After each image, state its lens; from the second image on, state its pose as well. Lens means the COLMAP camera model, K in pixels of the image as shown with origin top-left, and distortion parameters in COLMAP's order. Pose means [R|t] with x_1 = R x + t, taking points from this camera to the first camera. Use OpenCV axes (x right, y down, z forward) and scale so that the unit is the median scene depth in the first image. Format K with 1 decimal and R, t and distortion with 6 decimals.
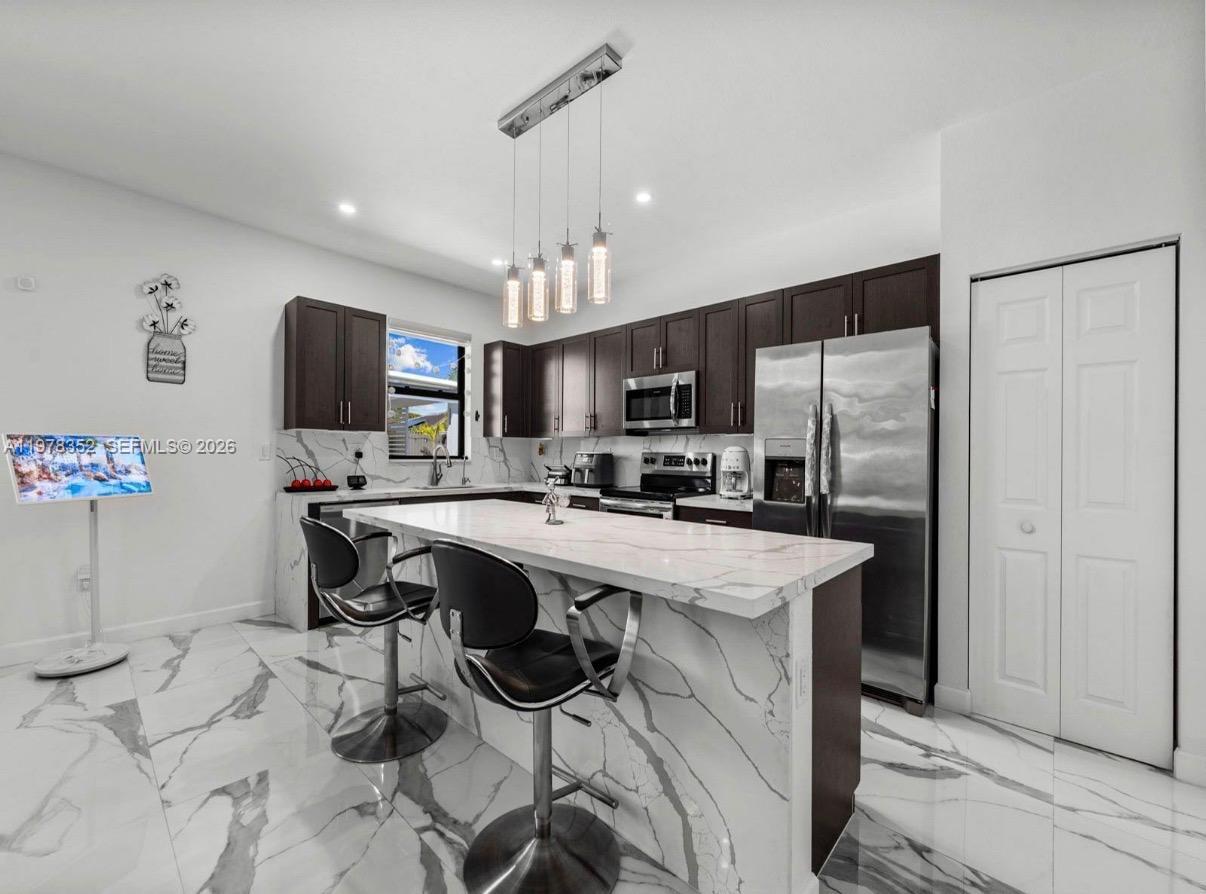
lens RADIAL K [[489.3, 0, 601.5], [0, 489.3, 450.7], [0, 0, 1]] dist [0.000559, 0.000055]
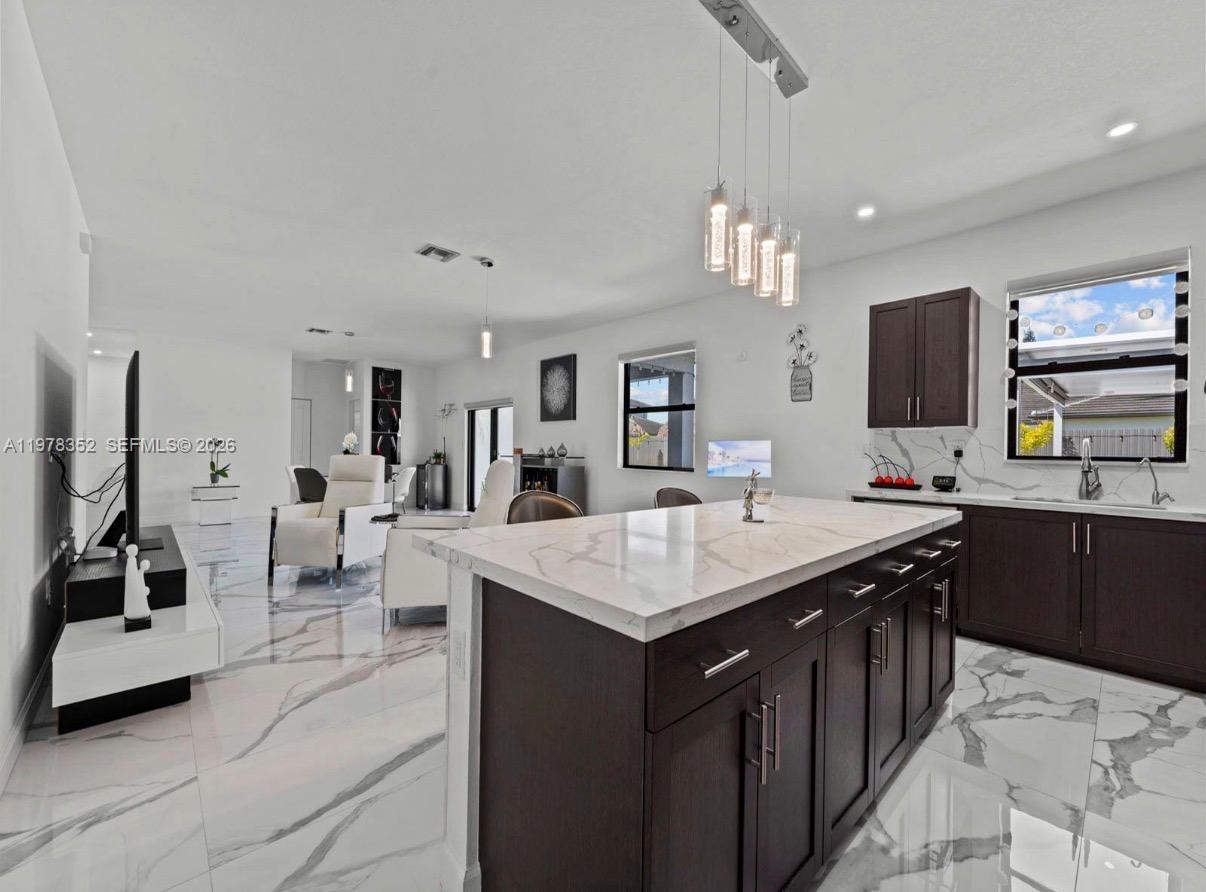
lens RADIAL K [[487.5, 0, 601.5], [0, 487.5, 450.2], [0, 0, 1]] dist [0.001088, 0.000084]
pose [[-0.075746, -0.006335, -0.997107, 0.463864], [-0.007568, 0.999955, -0.005778, 0.013080], [0.997098, 0.007109, -0.075790, 0.445246]]
